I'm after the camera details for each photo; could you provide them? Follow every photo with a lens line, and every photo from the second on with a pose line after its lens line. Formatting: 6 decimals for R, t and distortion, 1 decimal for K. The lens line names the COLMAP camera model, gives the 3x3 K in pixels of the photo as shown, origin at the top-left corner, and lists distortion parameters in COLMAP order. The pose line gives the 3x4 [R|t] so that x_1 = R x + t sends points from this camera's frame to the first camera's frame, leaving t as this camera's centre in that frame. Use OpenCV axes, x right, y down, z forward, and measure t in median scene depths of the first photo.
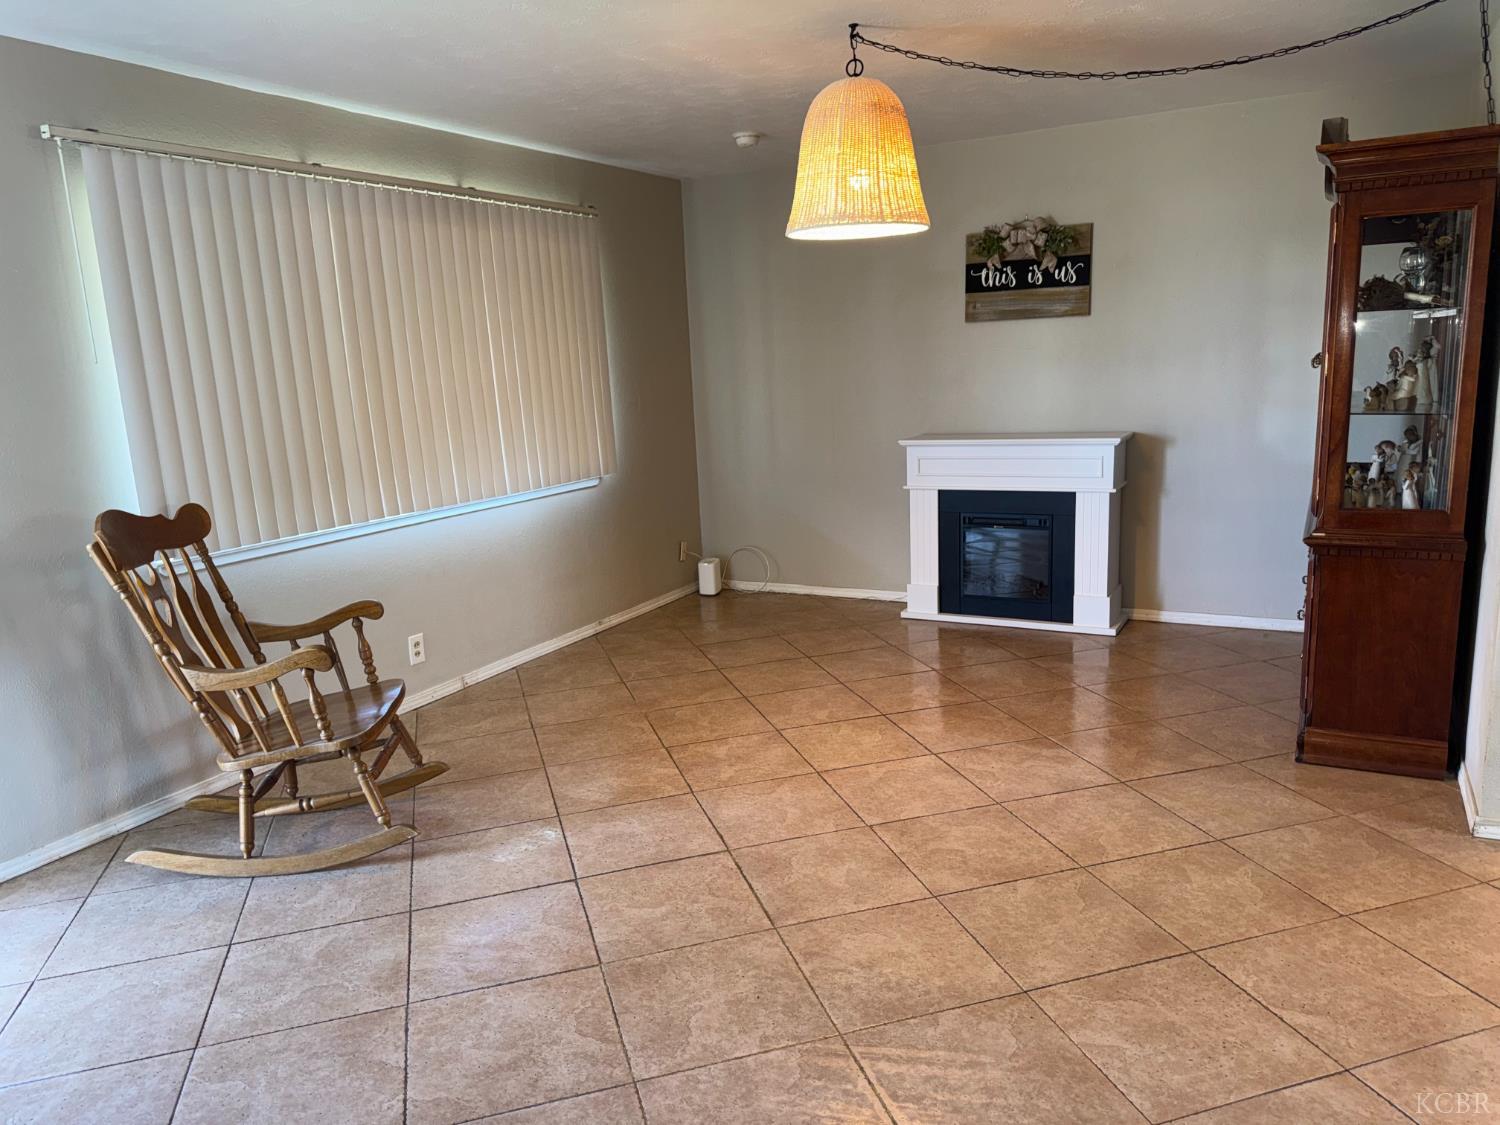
lens RADIAL K [[1040.9, 0, 750.0], [0, 1040.9, 562.5], [0, 0, 1]] dist [0.044825, 0.000036]
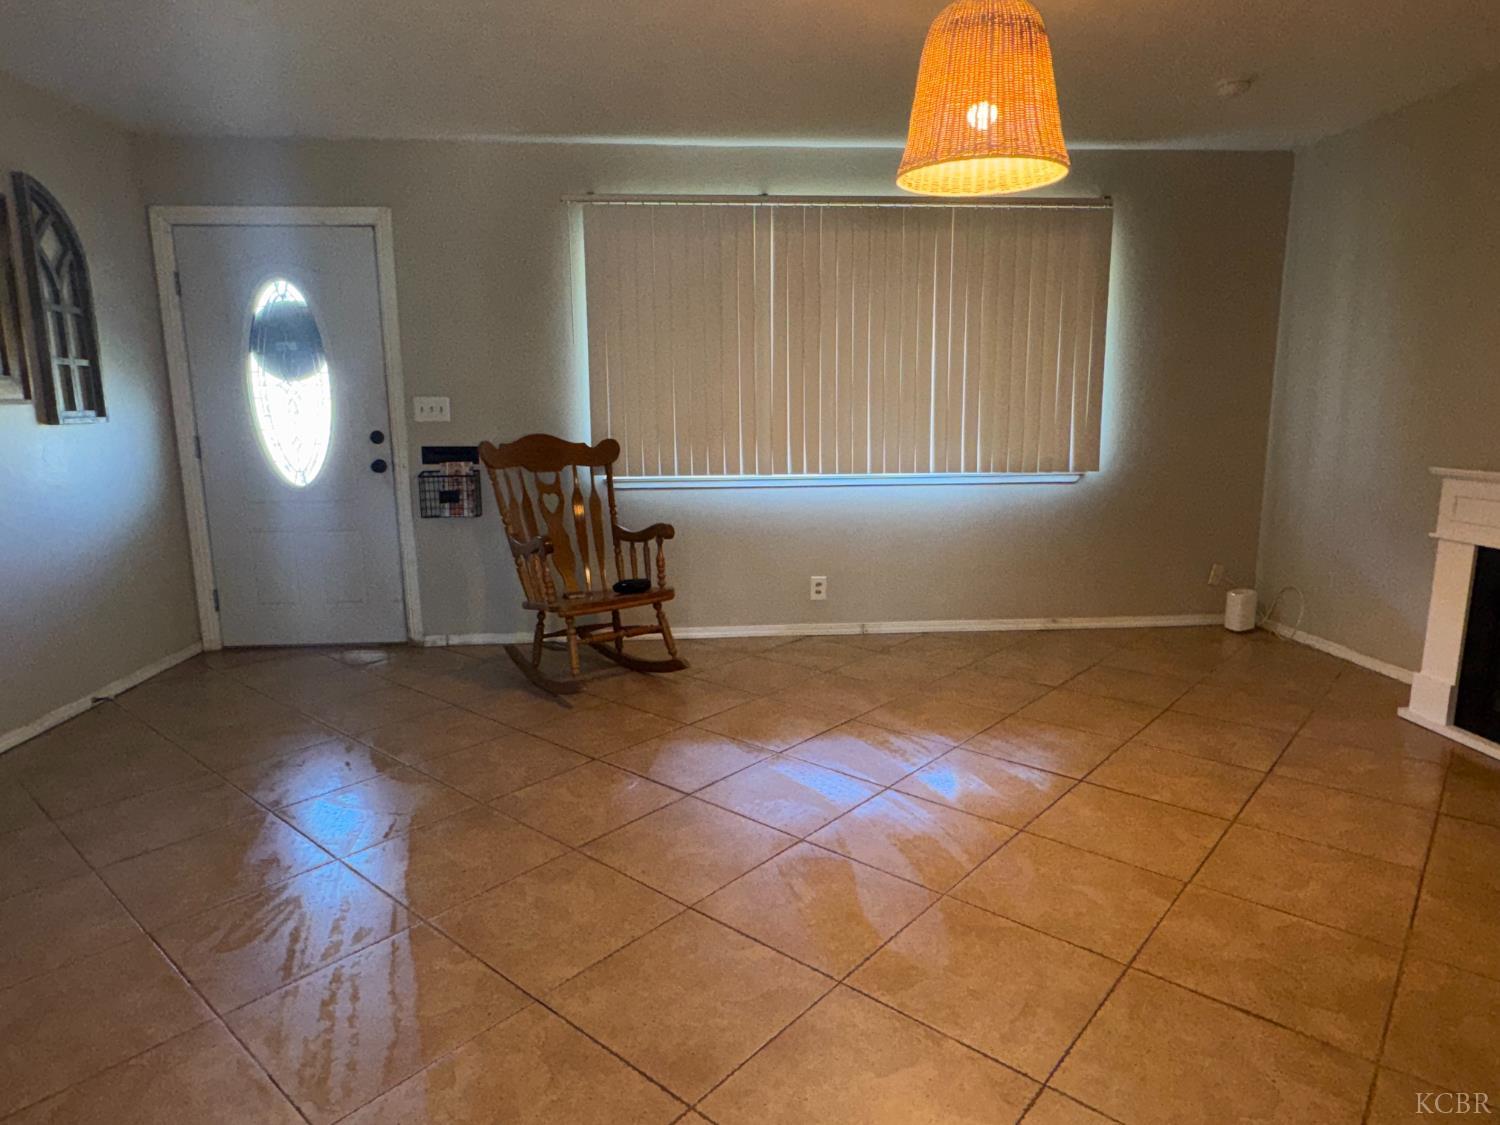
lens RADIAL K [[894.5, 0, 750.0], [0, 894.5, 562.5], [0, 0, 1]] dist [-0.001358, 0.000966]
pose [[0.533418, 0.189824, -0.824277, 0.465953], [-0.181382, 0.977494, 0.107730, -0.041553], [0.826176, 0.092044, 0.555843, 0.342201]]
